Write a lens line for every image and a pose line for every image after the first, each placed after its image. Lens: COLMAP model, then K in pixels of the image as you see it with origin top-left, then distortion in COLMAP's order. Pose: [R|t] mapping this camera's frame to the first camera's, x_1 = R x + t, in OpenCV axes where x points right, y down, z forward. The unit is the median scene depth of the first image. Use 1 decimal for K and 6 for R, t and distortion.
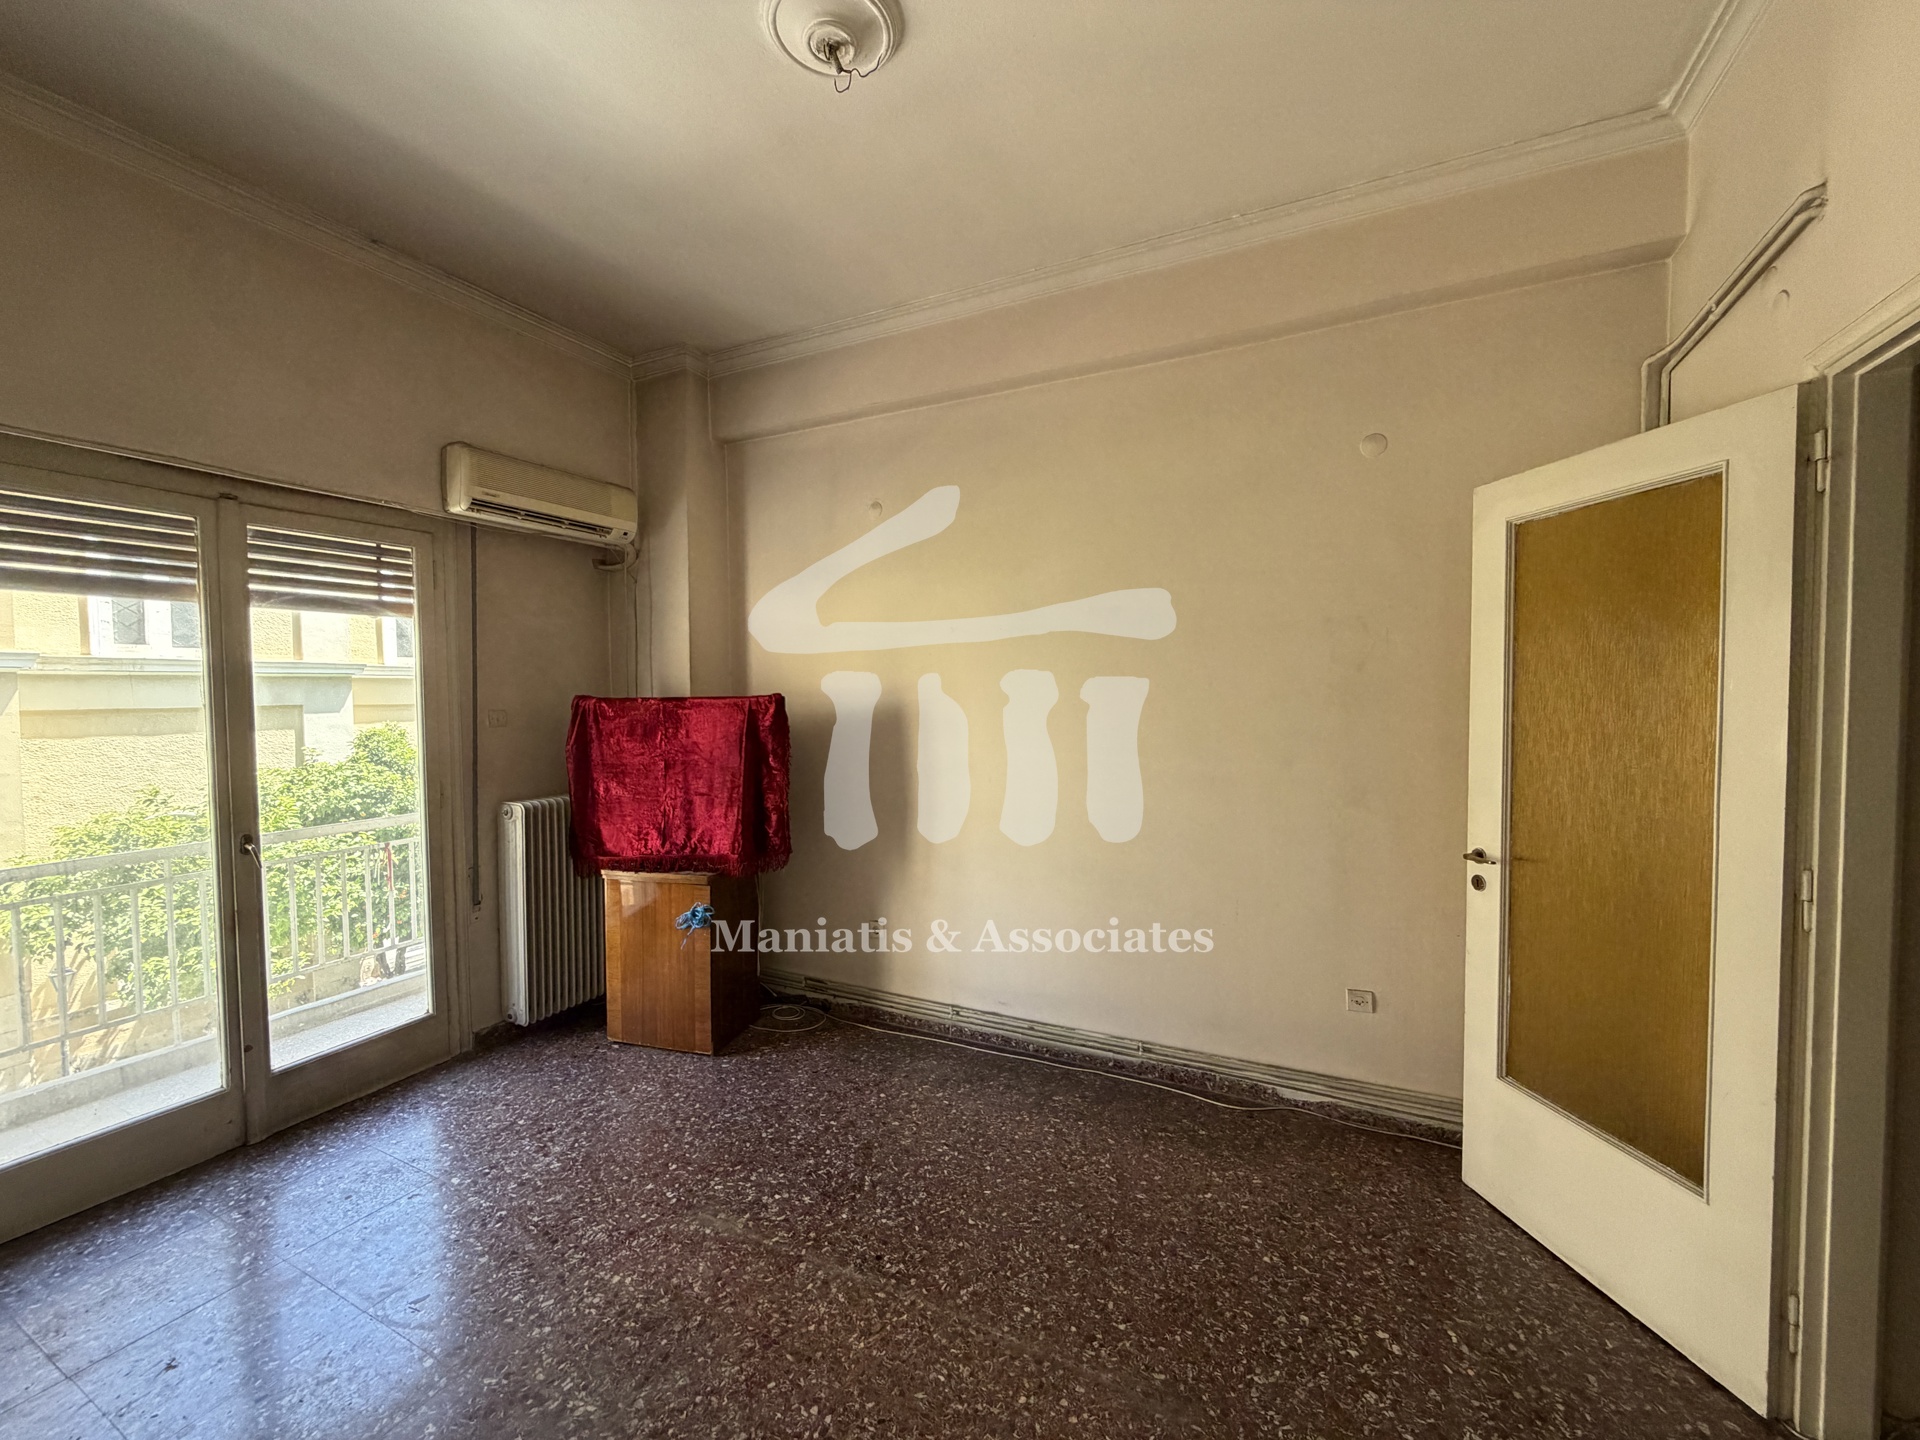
lens RADIAL K [[764.4, 0, 951.1], [0, 764.4, 722.4], [0, 0, 1]] dist [-0.000581, -0.000111]
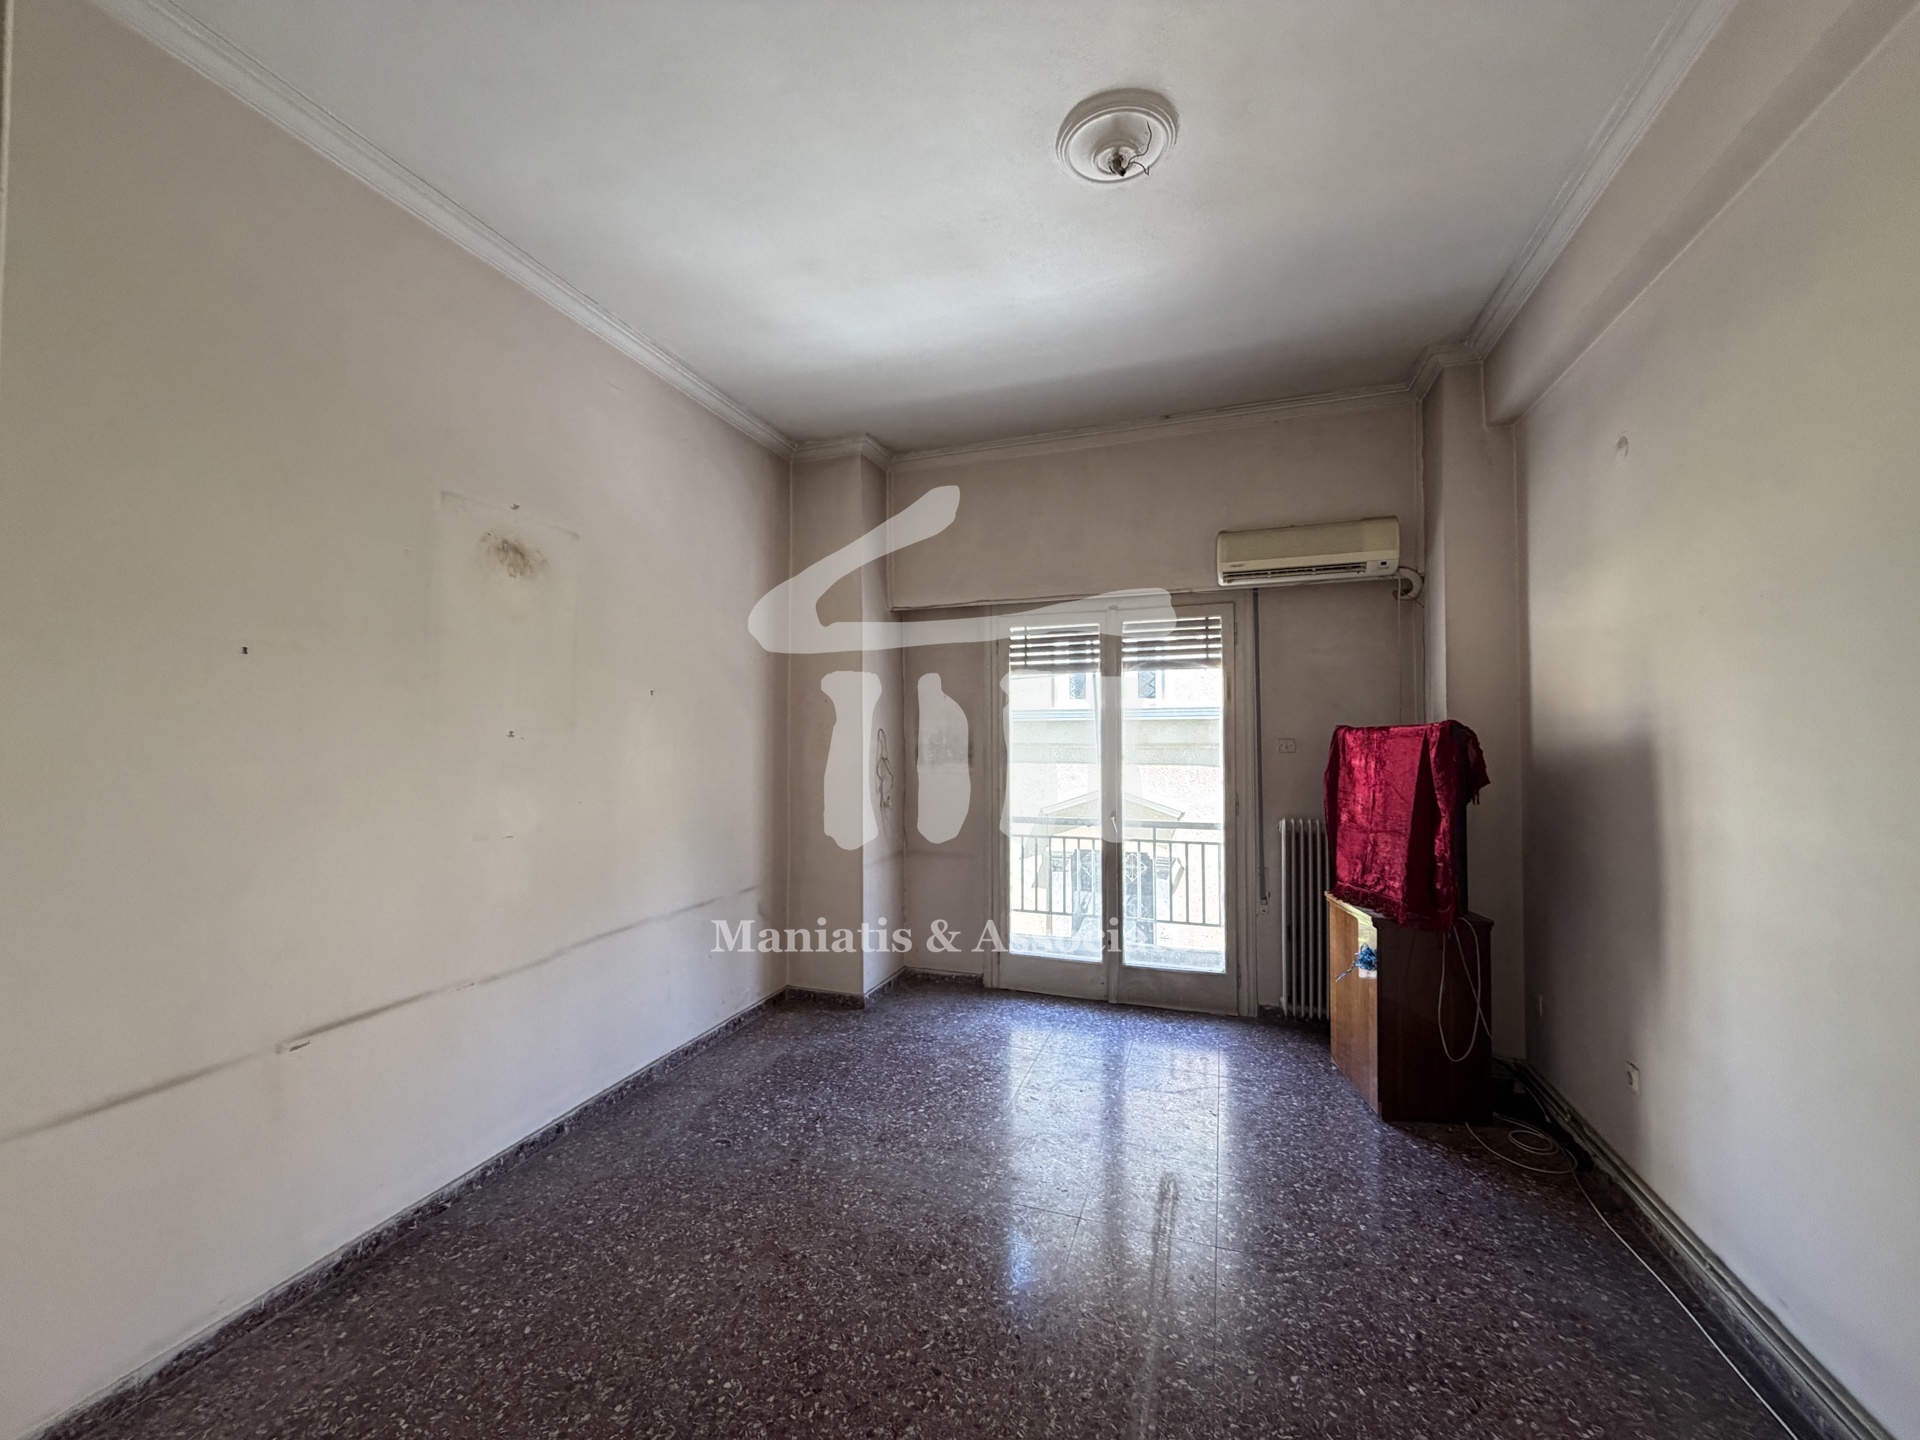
lens RADIAL K [[764.4, 0, 956.1], [0, 764.4, 722.0], [0, 0, 1]] dist [-0.000581, -0.000111]
pose [[0.125670, -0.017918, -0.991910, 0.572307], [-0.042250, 0.998833, -0.023396, 0.007993], [0.991172, 0.044848, 0.124766, 0.388029]]
